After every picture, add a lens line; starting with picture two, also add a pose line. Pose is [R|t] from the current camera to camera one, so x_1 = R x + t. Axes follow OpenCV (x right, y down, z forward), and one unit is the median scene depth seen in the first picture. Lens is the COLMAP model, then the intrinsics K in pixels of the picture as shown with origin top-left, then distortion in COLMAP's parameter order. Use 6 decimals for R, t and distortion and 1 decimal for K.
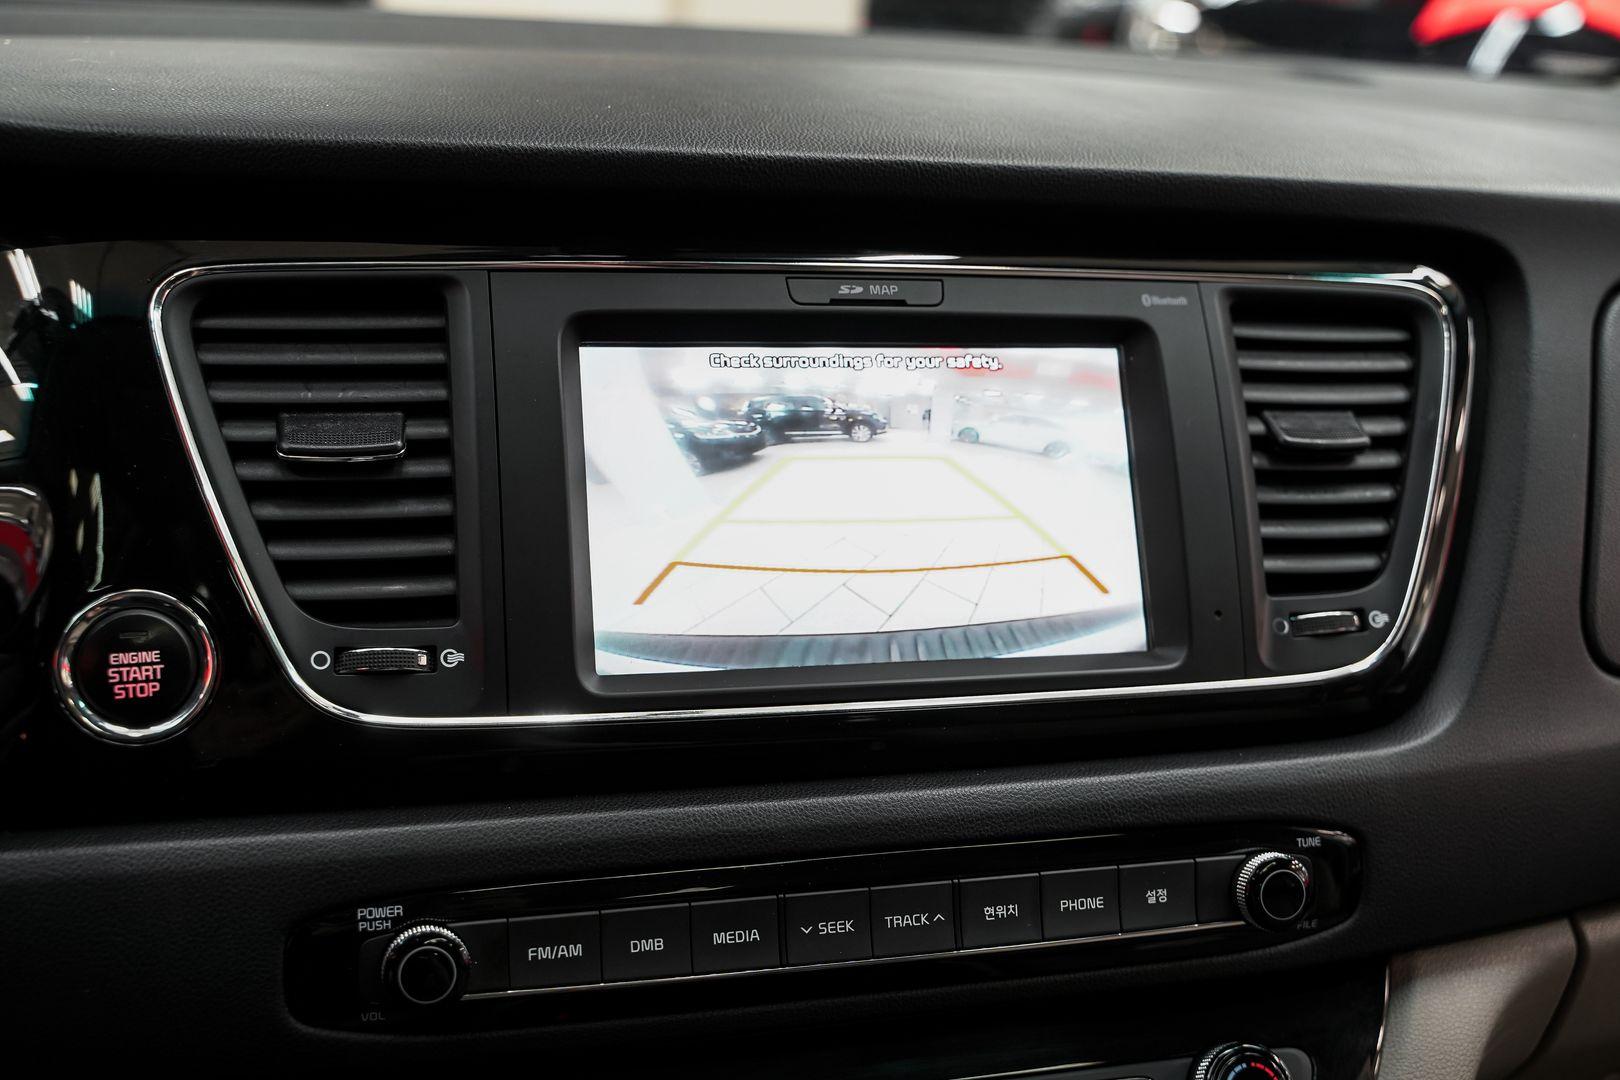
lens RADIAL K [[1799.8, 0, 802.3], [0, 1799.8, 537.1], [0, 0, 1]] dist [0.013914, 0.000000]
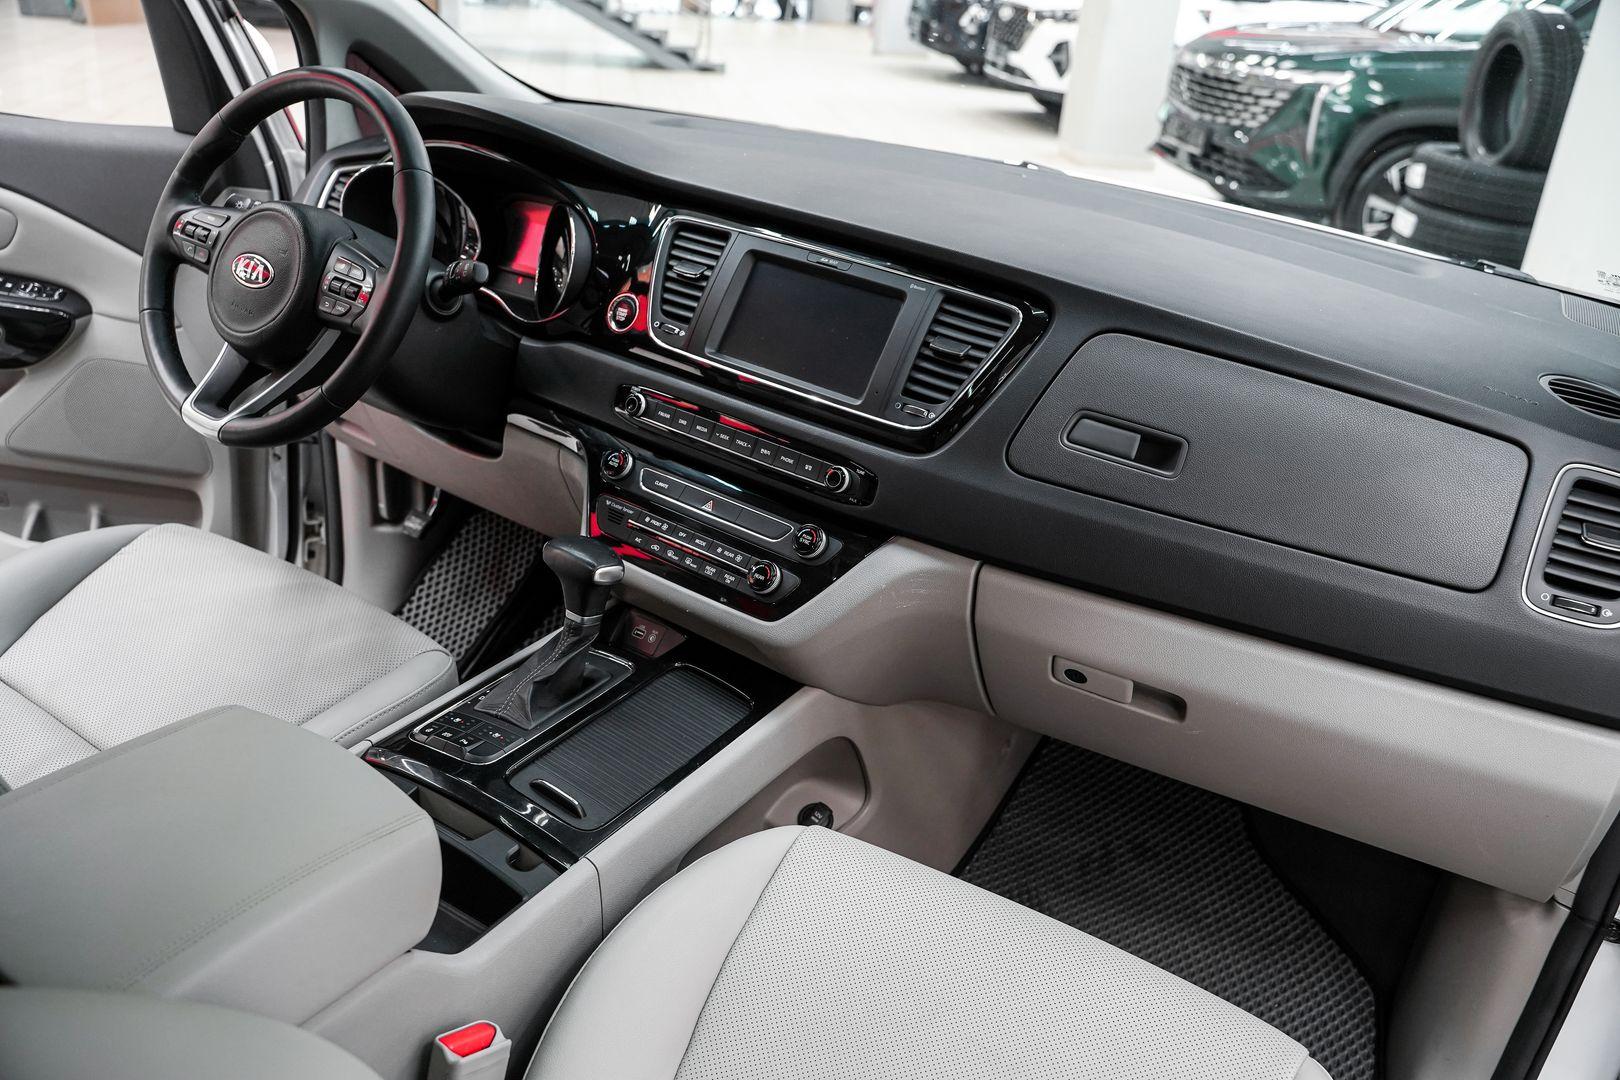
lens RADIAL K [[1282.1, 0, 798.3], [0, 1282.1, 533.6], [0, 0, 1]] dist [-0.112613, 0.075963]
pose [[0.610433, 0.322821, -0.723296, 1.838600], [-0.323598, 0.935132, 0.144264, -0.000661], [0.722949, 0.145994, 0.675300, -0.459047]]
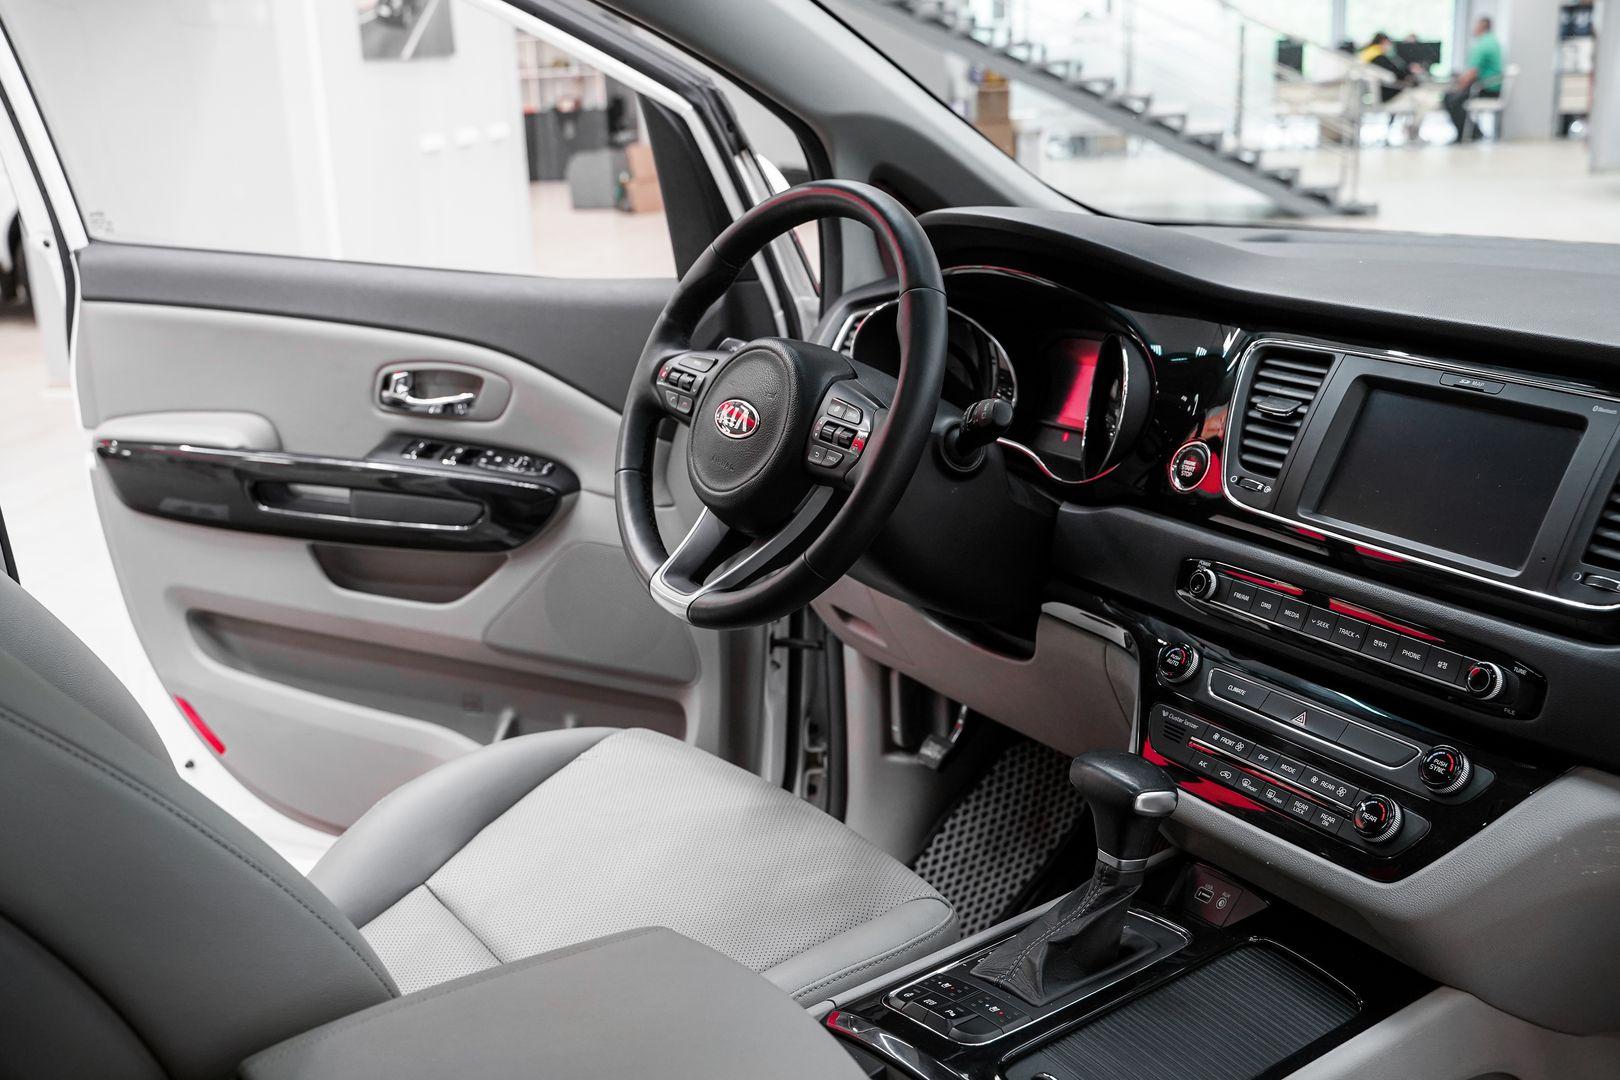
lens RADIAL K [[1639.8, 0, 813.3], [0, 1639.8, 501.6], [0, 0, 1]] dist [-0.028033, 0.000000]
pose [[0.270488, 0.171324, -0.947356, 1.861278], [-0.295636, 0.951274, 0.087623, 0.069033], [0.916207, 0.256372, 0.307958, -0.339465]]
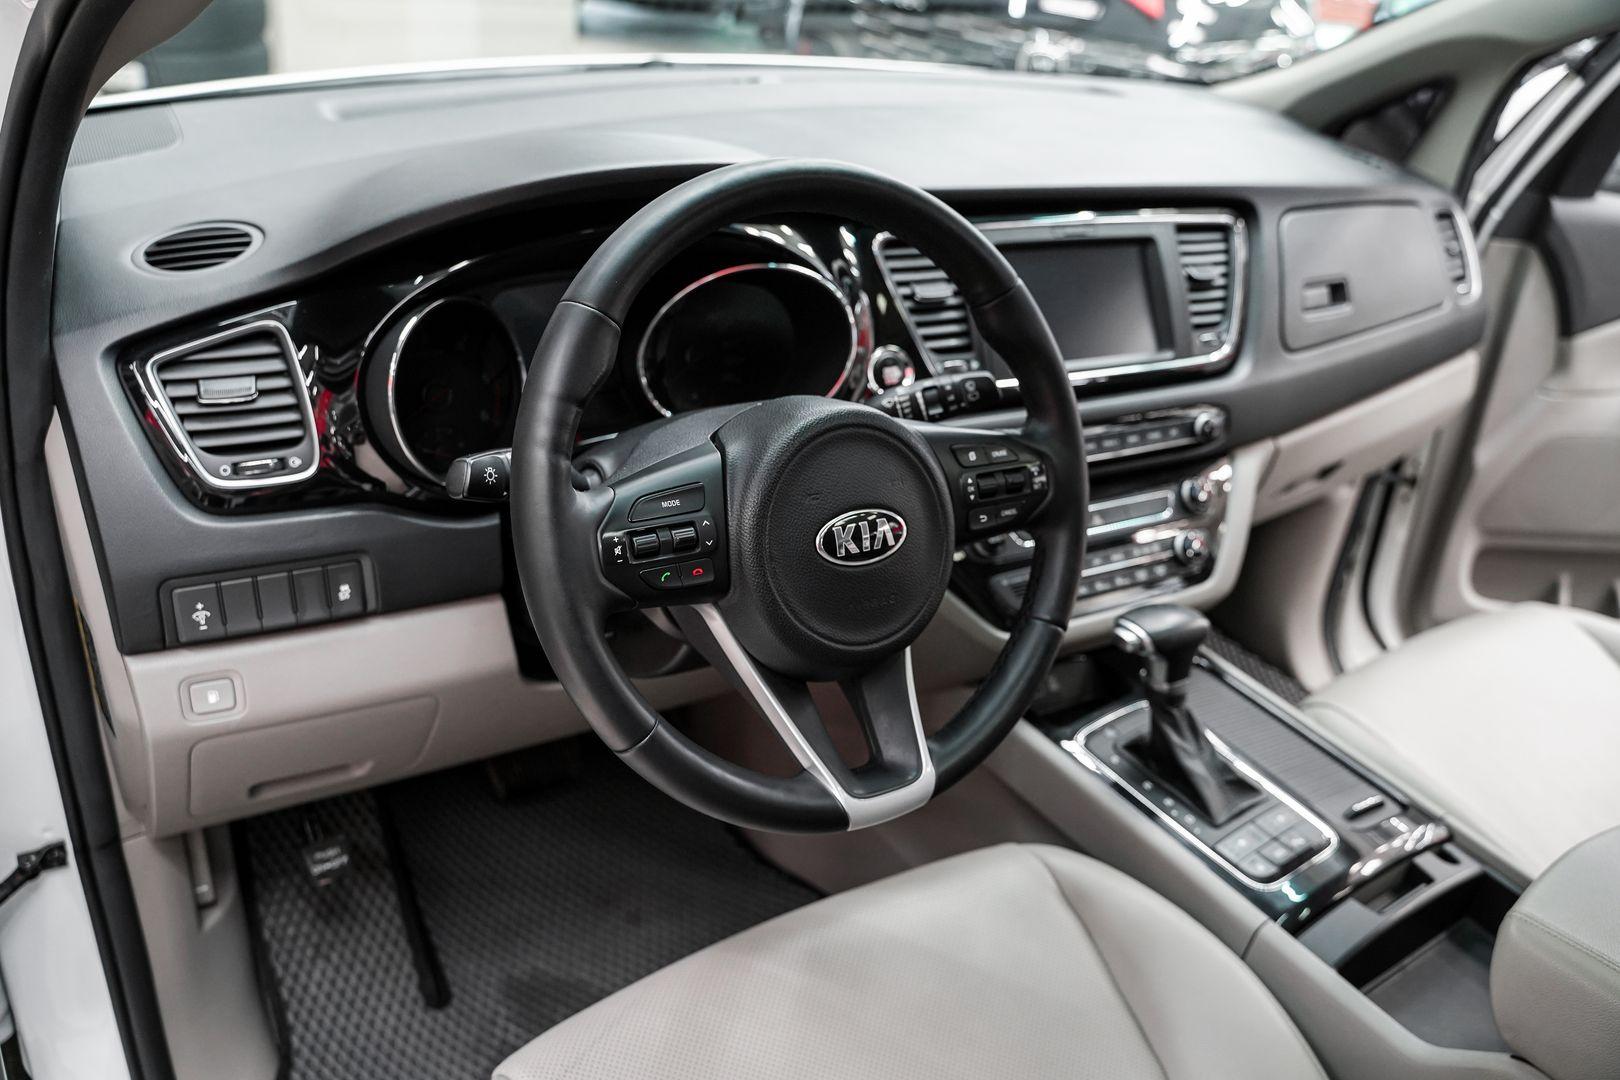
lens RADIAL K [[1273.4, 0, 786.6], [0, 1273.4, 573.6], [0, 0, 1]] dist [-0.051225, 0.001106]
pose [[0.972536, -0.100055, 0.210148, -0.950561], [0.057690, 0.978336, 0.198823, -0.031767], [-0.225489, -0.181239, 0.957239, -0.986602]]
